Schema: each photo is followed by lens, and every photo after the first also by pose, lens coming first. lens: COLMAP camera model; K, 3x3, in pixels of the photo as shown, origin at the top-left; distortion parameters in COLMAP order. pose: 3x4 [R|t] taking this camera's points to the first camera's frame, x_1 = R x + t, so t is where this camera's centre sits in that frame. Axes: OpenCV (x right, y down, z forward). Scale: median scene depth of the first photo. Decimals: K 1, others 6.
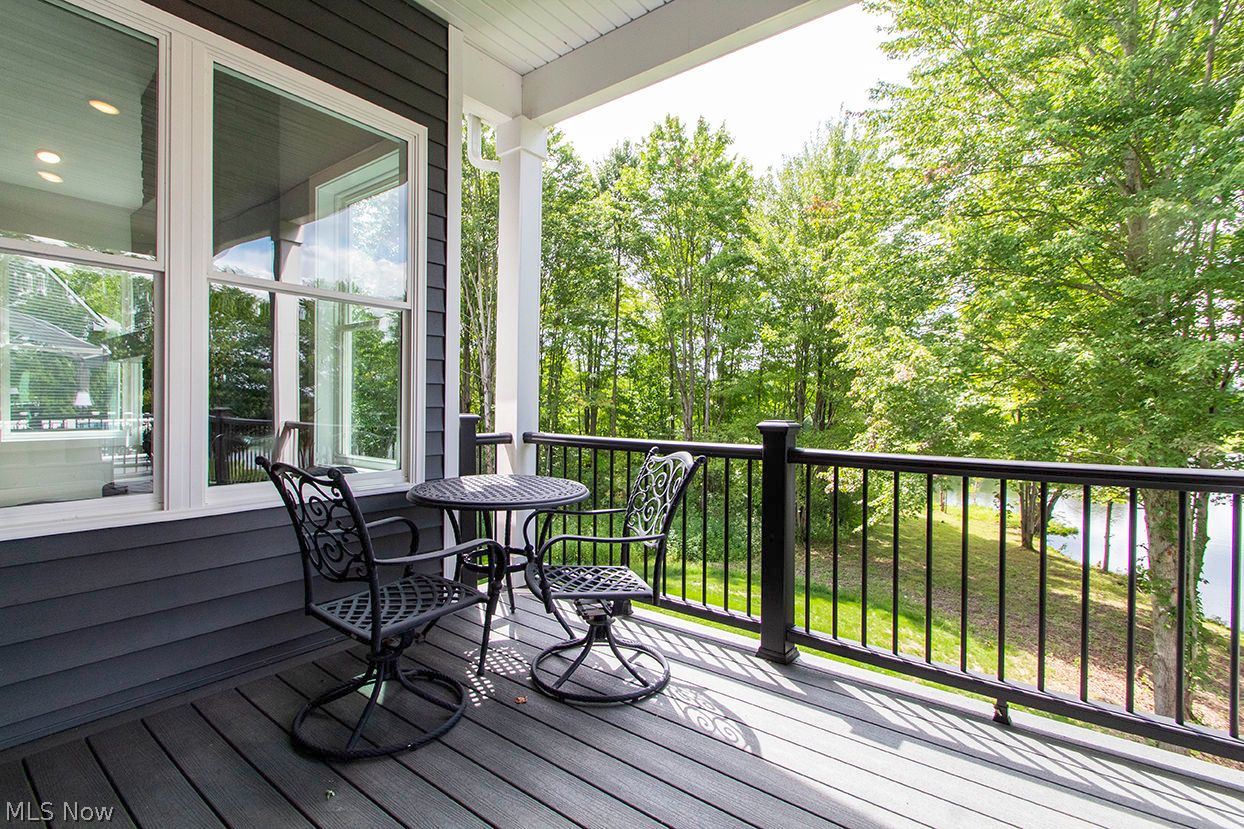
lens RADIAL K [[576.6, 0, 605.6], [0, 576.6, 410.1], [0, 0, 1]] dist [-0.001042, -0.001350]
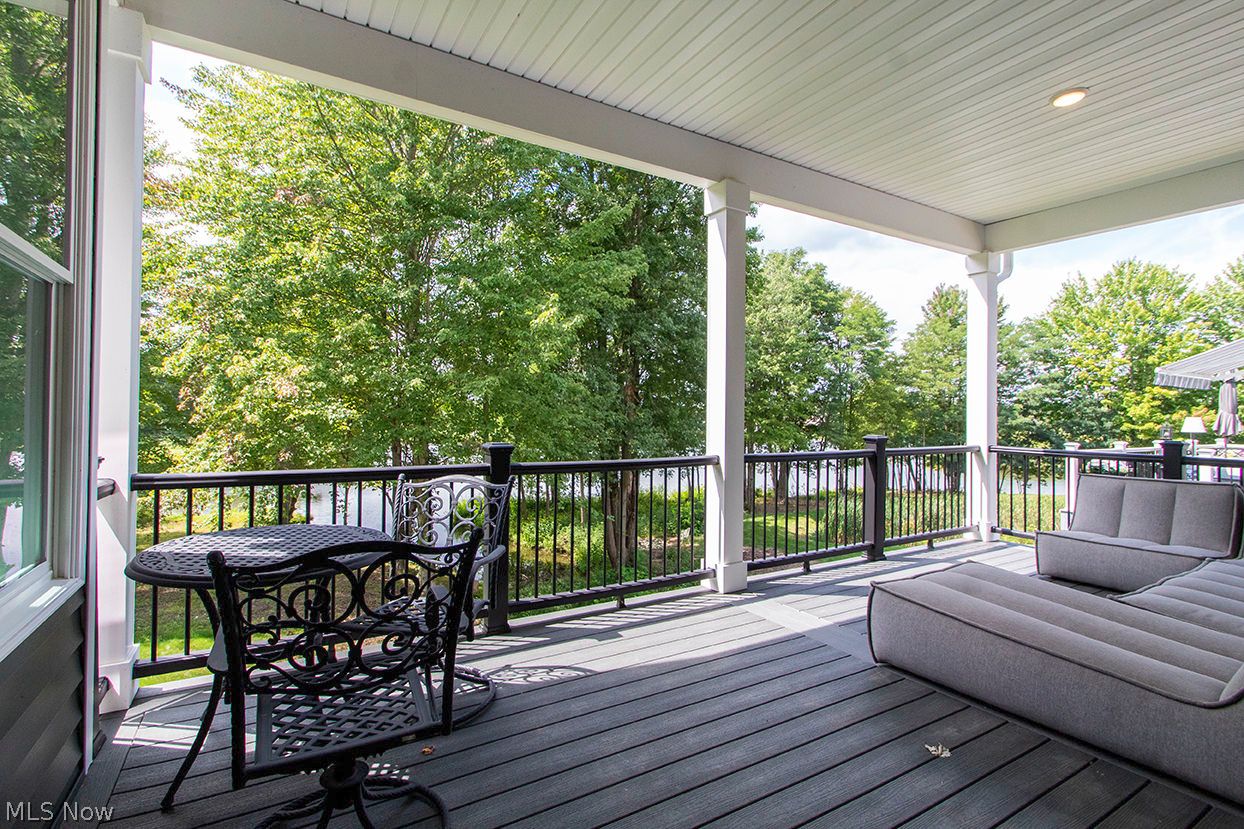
lens RADIAL K [[576.6, 0, 605.6], [0, 576.6, 410.1], [0, 0, 1]] dist [-0.001042, -0.001350]
pose [[0.354923, 0.009011, 0.934852, -0.961097], [-0.003403, 0.999959, -0.008347, -0.053095], [-0.934889, -0.000218, 0.354940, 0.392968]]
